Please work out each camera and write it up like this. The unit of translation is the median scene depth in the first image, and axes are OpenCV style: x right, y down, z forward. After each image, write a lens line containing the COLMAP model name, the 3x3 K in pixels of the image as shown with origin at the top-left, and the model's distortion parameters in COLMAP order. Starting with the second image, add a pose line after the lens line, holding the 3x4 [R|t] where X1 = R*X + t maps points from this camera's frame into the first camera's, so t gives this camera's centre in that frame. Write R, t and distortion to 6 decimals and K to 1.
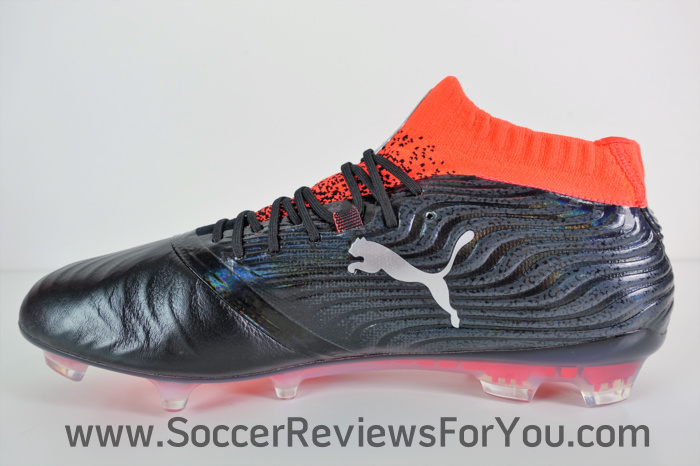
lens RADIAL K [[470.7, 0, 350.0], [0, 470.7, 233.0], [0, 0, 1]] dist [0.006104, 0.000073]
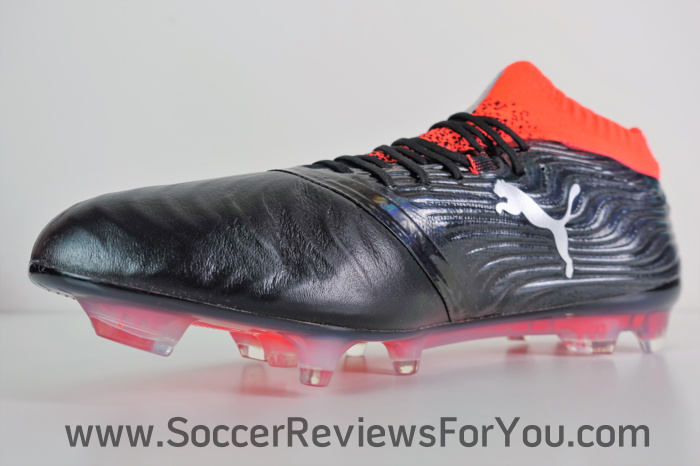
lens RADIAL K [[470.7, 0, 350.0], [0, 470.7, 233.0], [0, 0, 1]] dist [0.006104, 0.000073]
pose [[0.889038, 0.060962, 0.453757, -0.670975], [0.020473, 0.984810, -0.172423, 0.272461], [-0.457376, 0.162580, 0.874285, 0.291292]]
